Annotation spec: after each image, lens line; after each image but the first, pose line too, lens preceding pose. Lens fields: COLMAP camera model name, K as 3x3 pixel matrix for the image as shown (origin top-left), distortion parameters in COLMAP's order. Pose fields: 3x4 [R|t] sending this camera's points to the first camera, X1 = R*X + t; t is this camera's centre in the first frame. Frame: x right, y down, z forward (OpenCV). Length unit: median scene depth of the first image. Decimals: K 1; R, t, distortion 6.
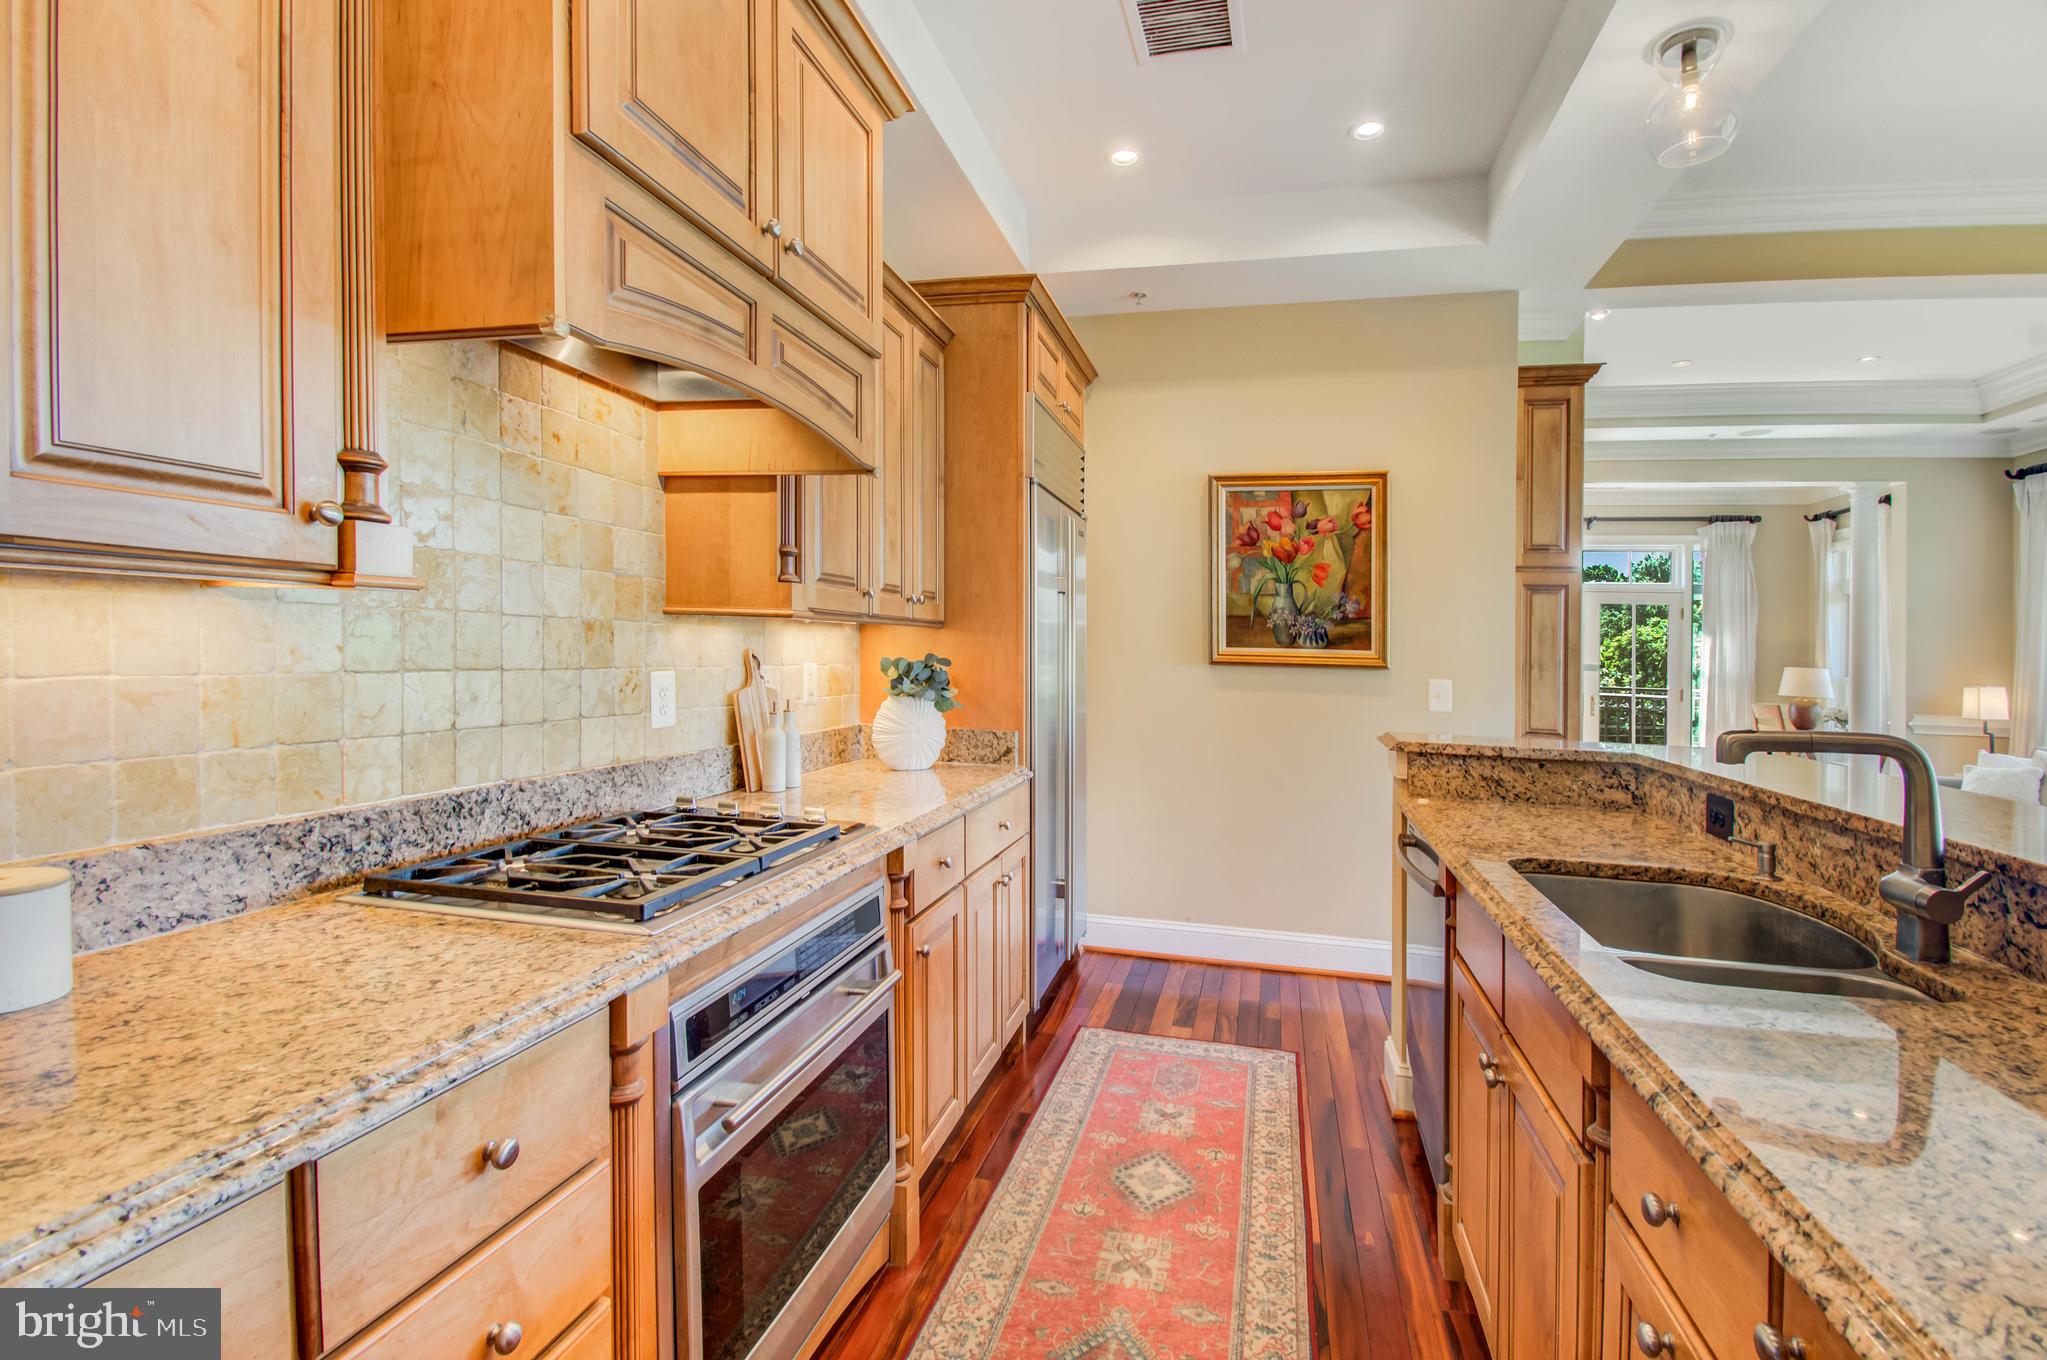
lens RADIAL K [[938.9, 0, 1026.6], [0, 938.9, 669.4], [0, 0, 1]] dist [-0.001363, -0.000151]
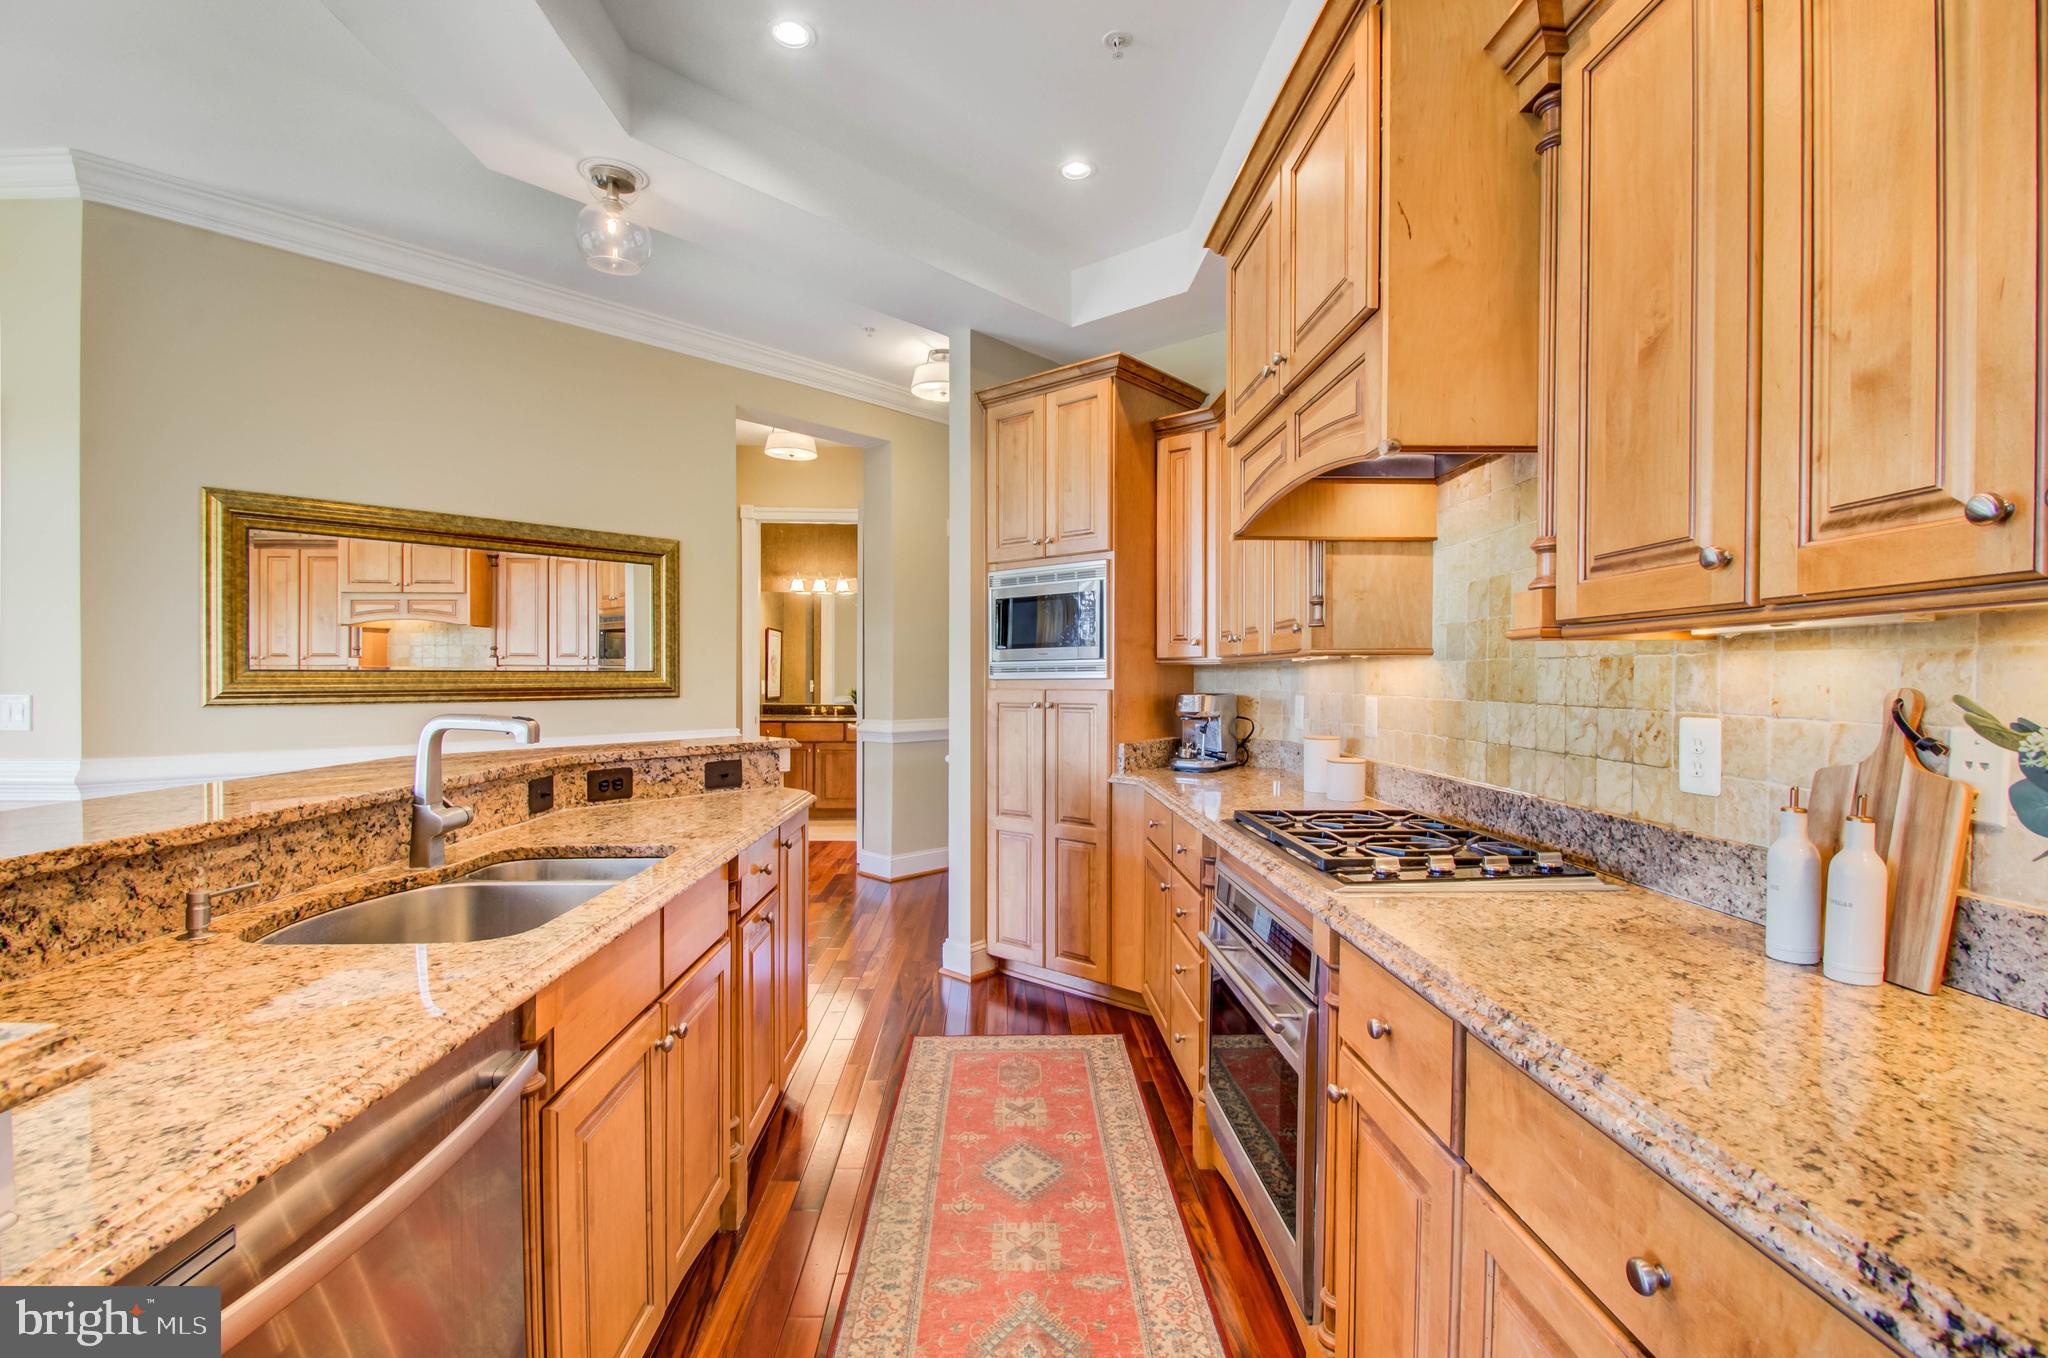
lens RADIAL K [[939.4, 0, 1021.9], [0, 939.4, 685.6], [0, 0, 1]] dist [-0.001363, -0.000151]
pose [[-0.961604, 0.003485, -0.274419, 0.378724], [-0.003238, 0.999706, 0.024043, -0.045756], [0.274422, 0.024008, -0.961310, 1.810641]]
